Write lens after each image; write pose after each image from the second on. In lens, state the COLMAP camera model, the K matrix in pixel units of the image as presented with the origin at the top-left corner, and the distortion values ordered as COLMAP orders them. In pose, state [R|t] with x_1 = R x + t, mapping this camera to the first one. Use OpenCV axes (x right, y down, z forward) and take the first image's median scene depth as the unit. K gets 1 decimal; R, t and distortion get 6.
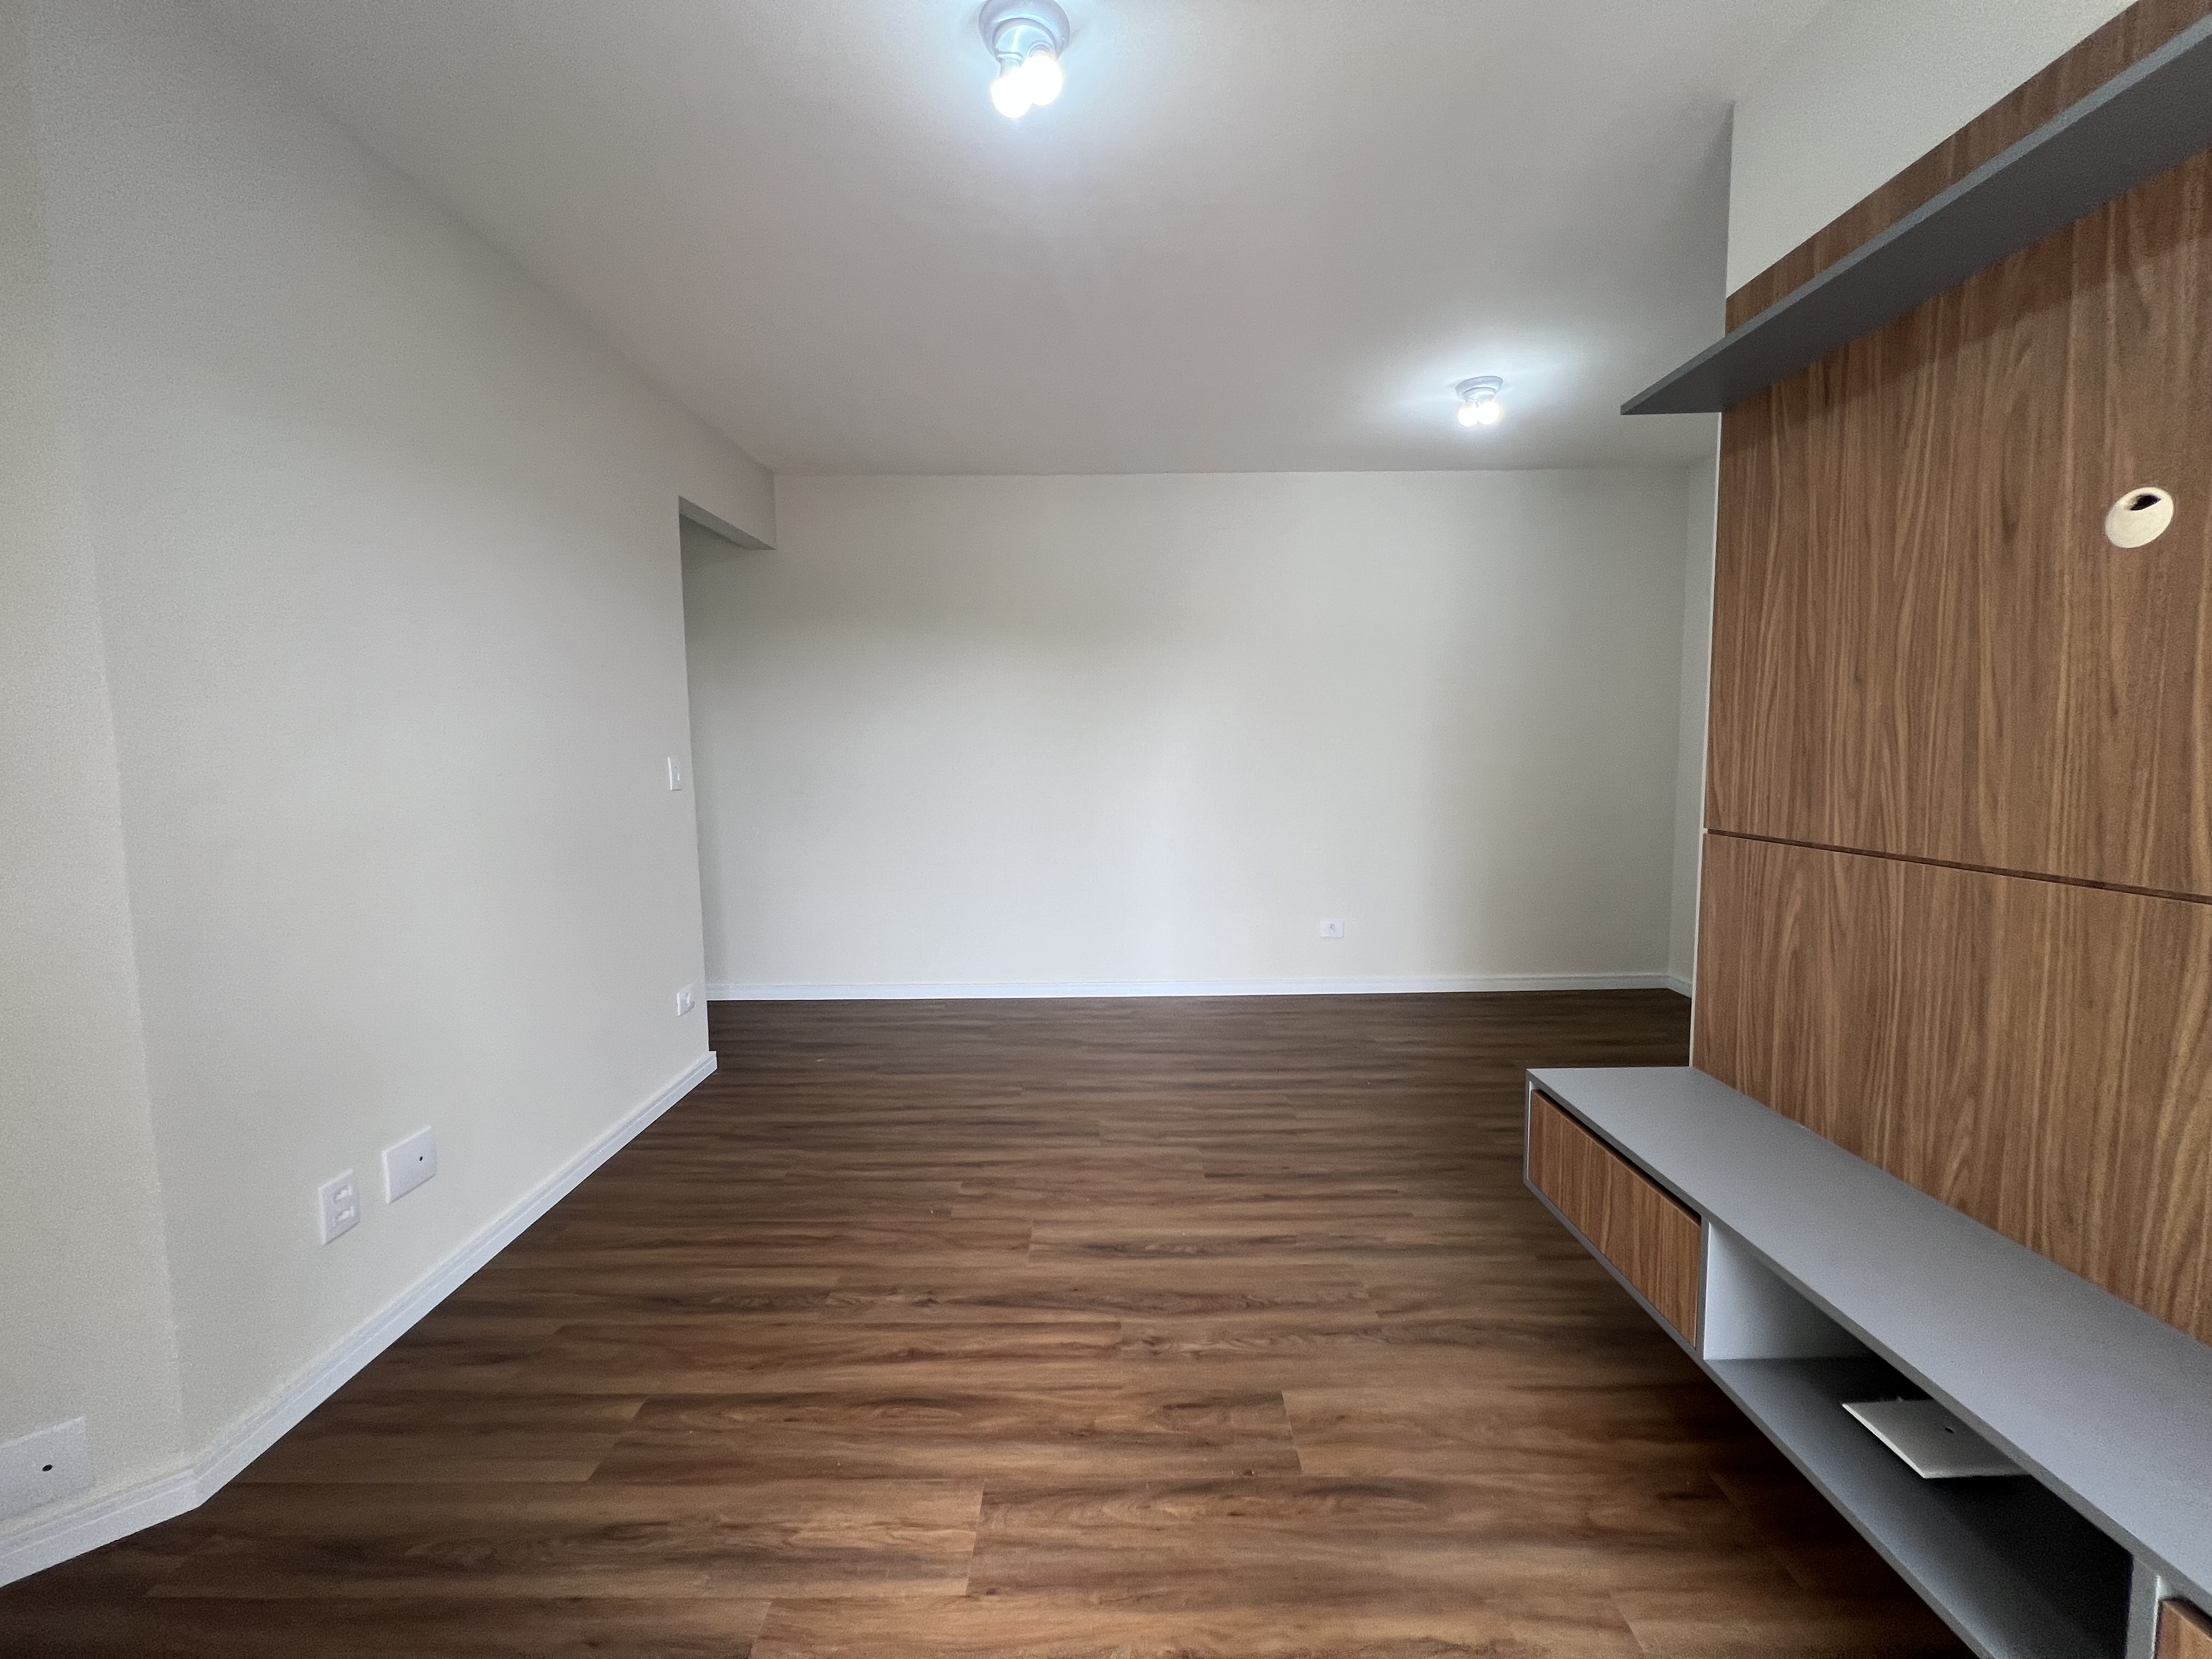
lens RADIAL K [[882.0, 0, 1094.7], [0, 882.0, 827.6], [0, 0, 1]] dist [0.002310, -0.000080]
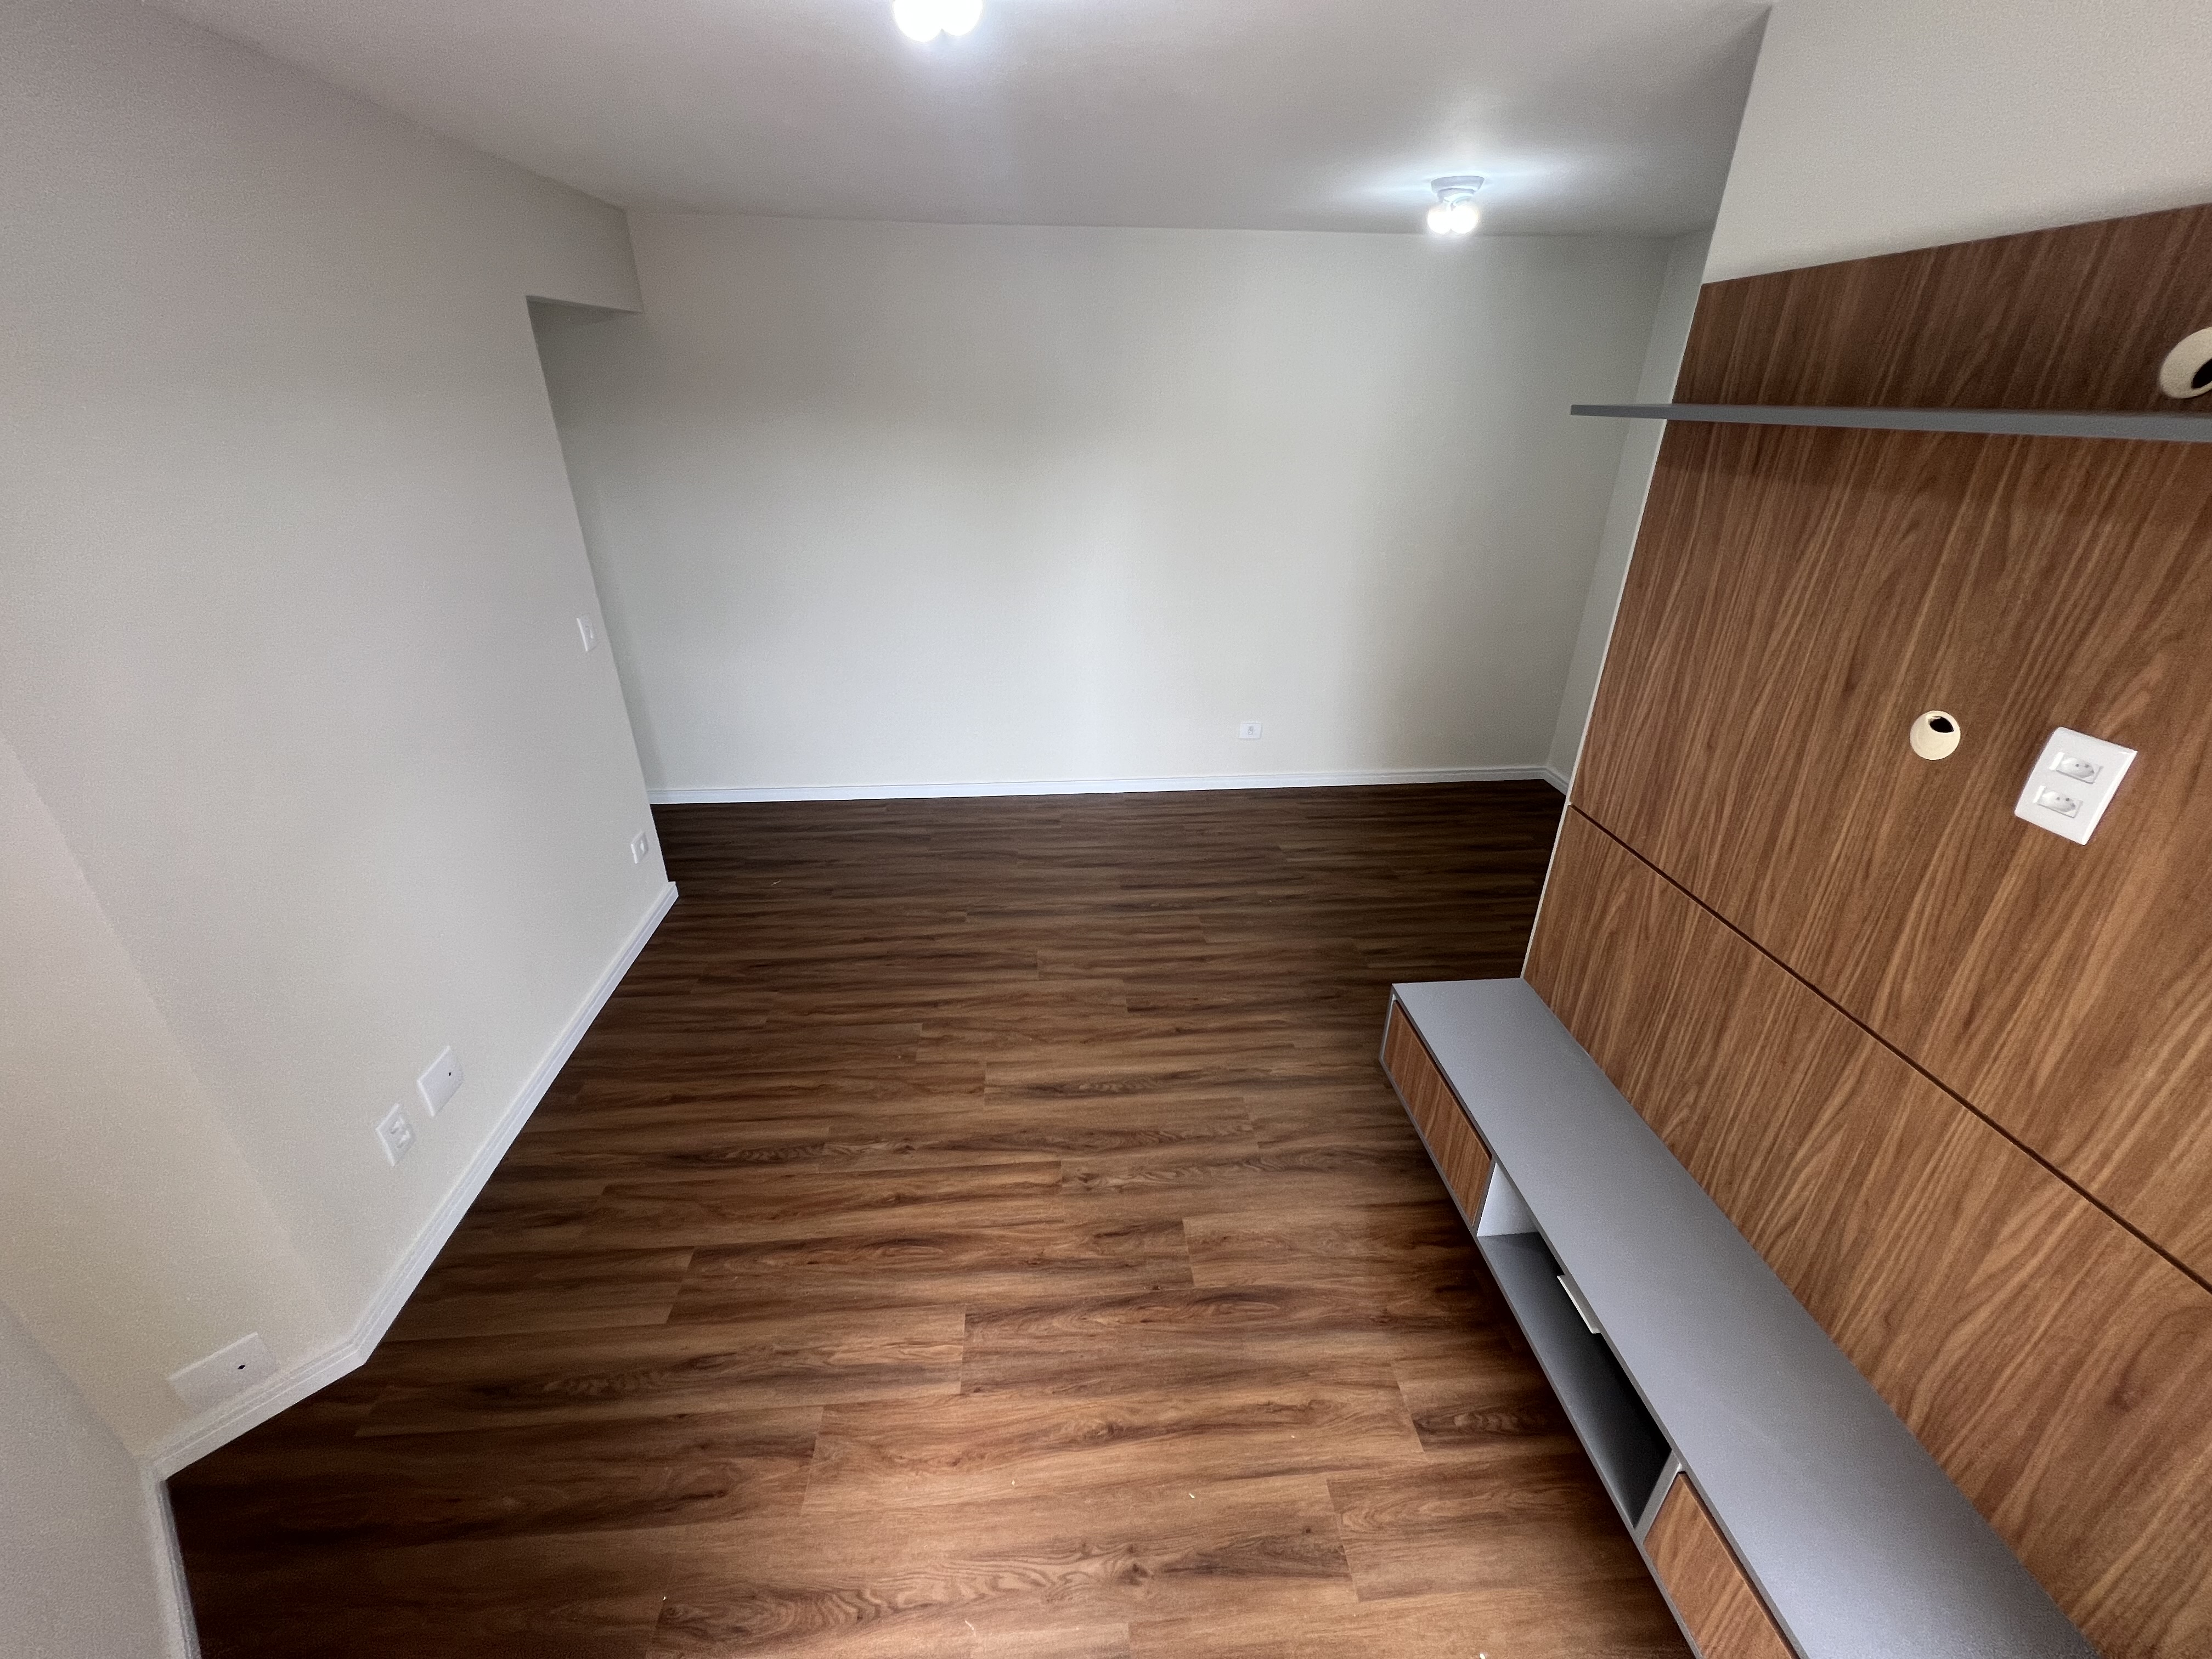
lens RADIAL K [[882.0, 0, 1093.9], [0, 882.0, 825.6], [0, 0, 1]] dist [0.002310, -0.000080]
pose [[0.996505, -0.023978, 0.080018, -0.015077], [-0.006422, 0.933089, 0.359589, -0.386552], [-0.083286, -0.358846, 0.929674, -0.021711]]
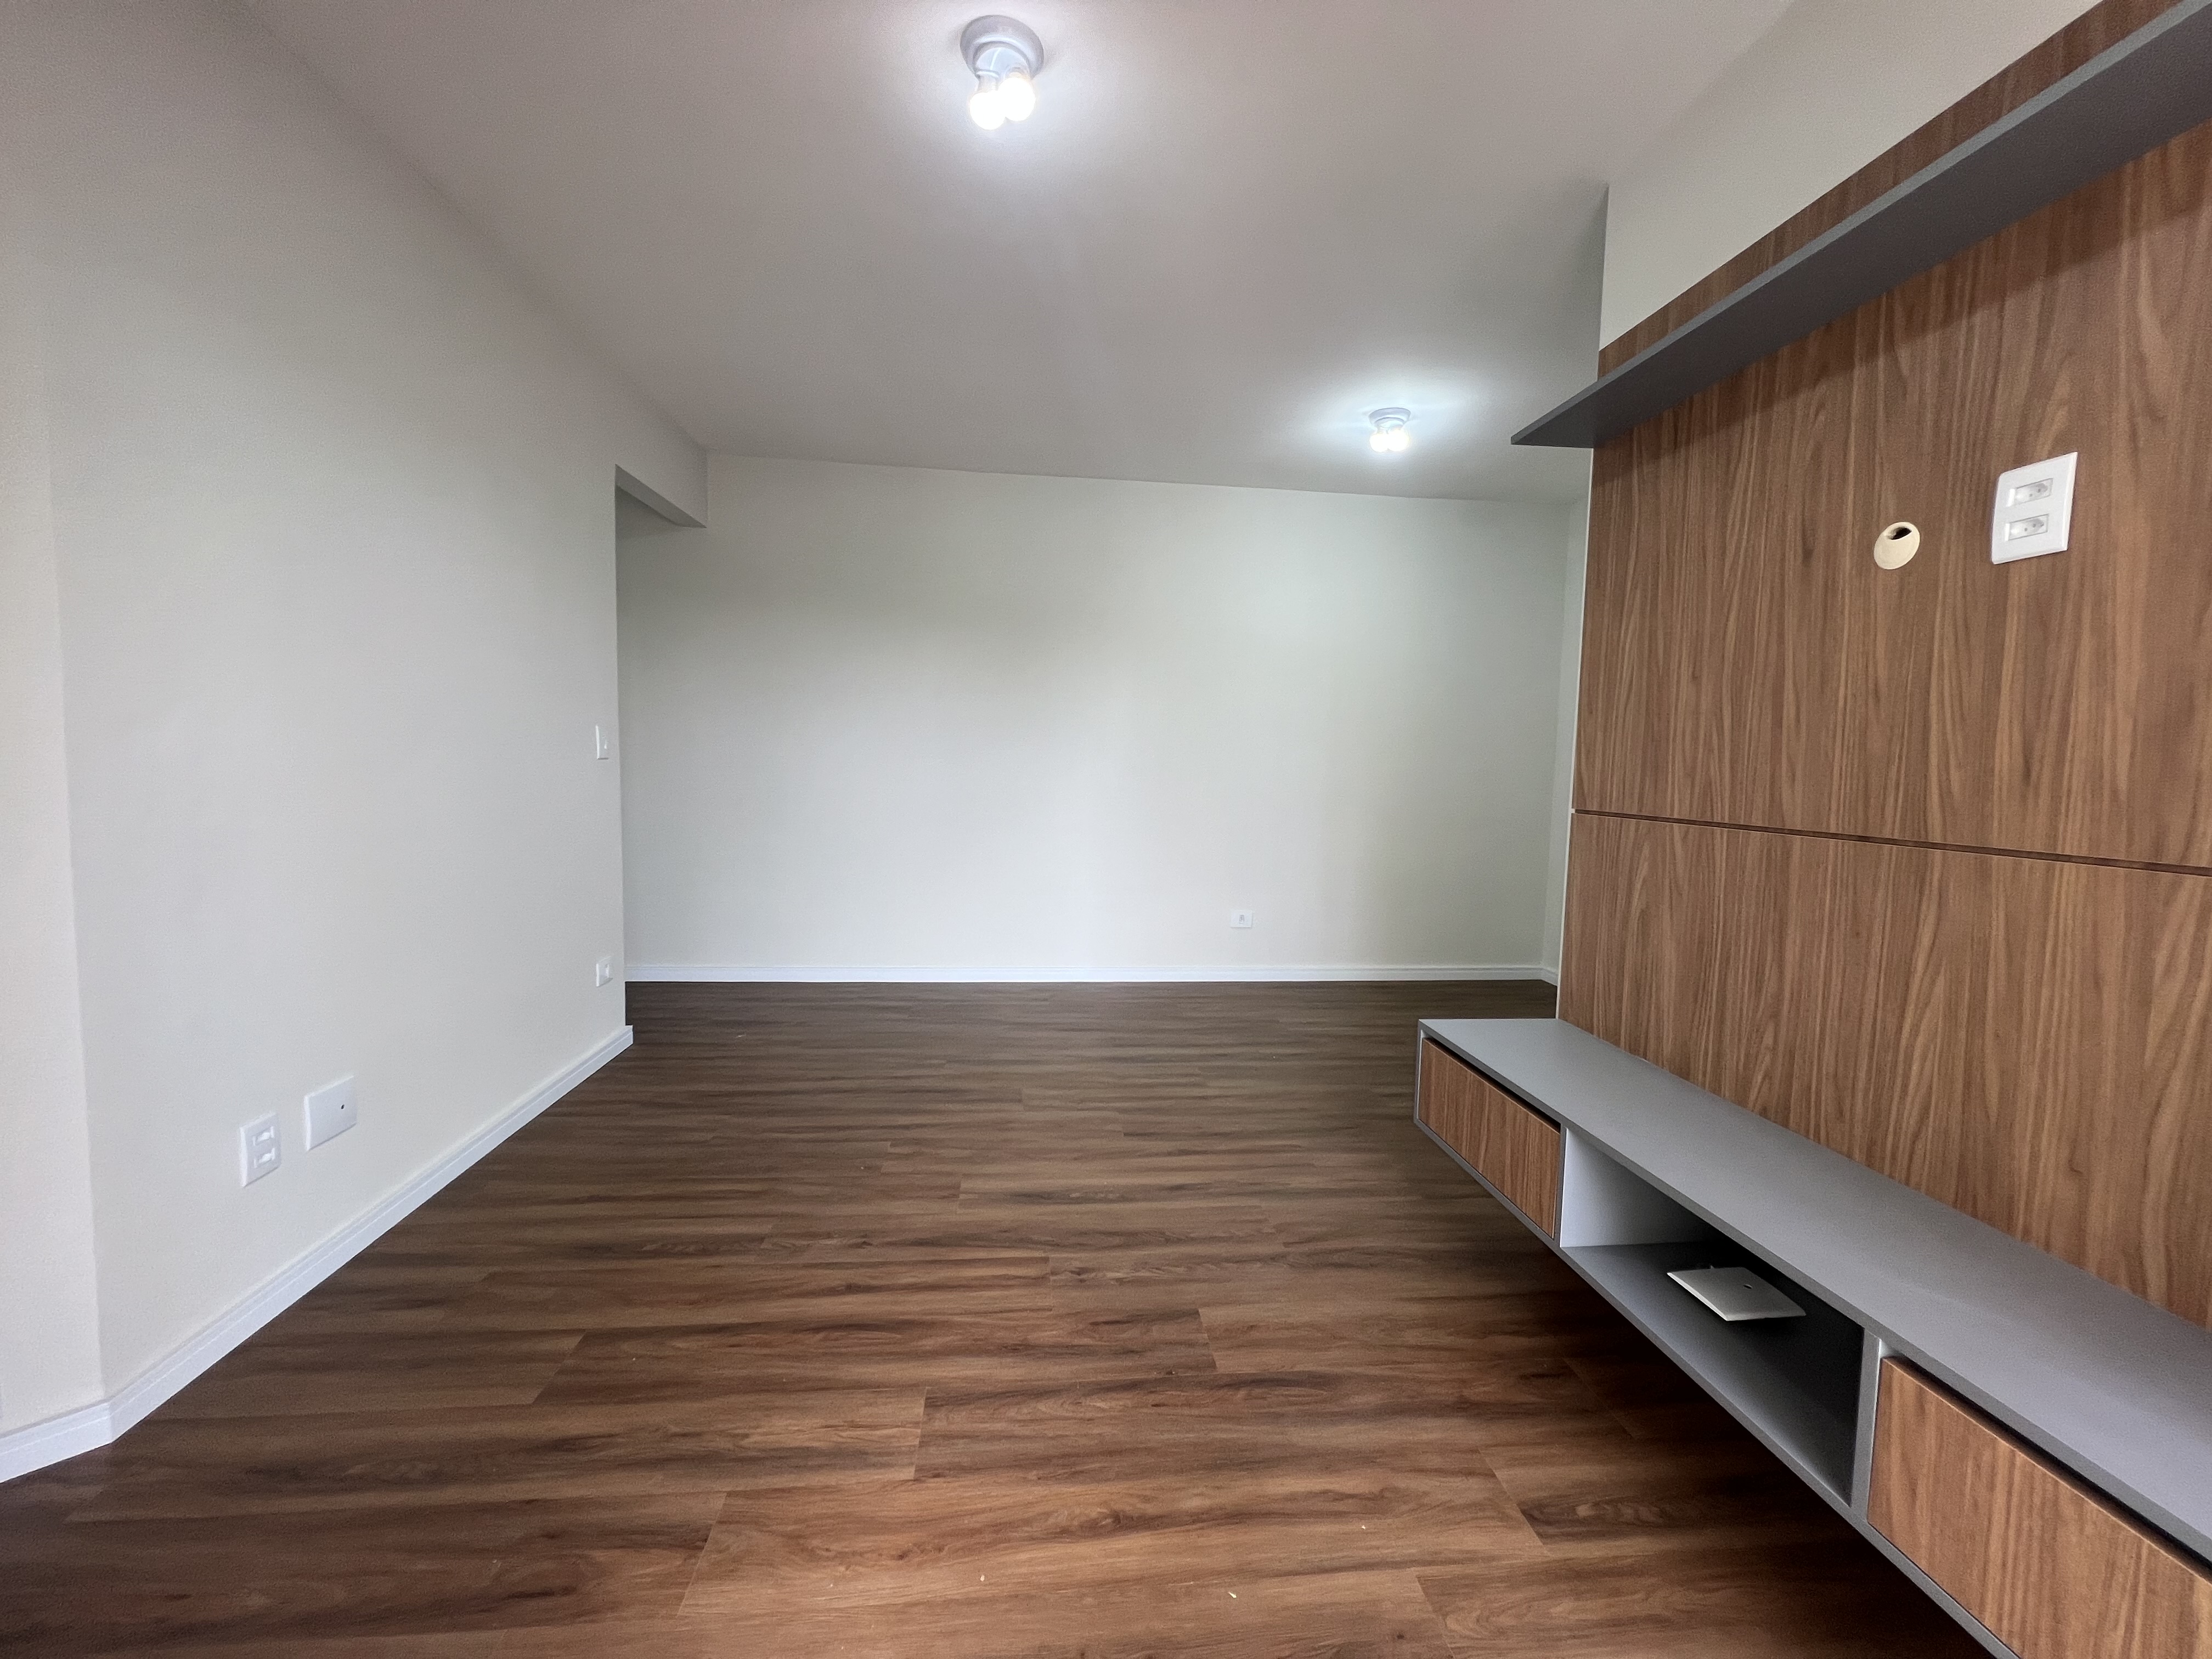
lens RADIAL K [[882.0, 0, 1093.3], [0, 882.0, 827.4], [0, 0, 1]] dist [0.002310, -0.000080]
pose [[0.994386, 0.029512, 0.101610, -0.044458], [-0.028286, 0.999509, -0.013484, 0.059469], [-0.101958, 0.010534, 0.994733, -0.077929]]
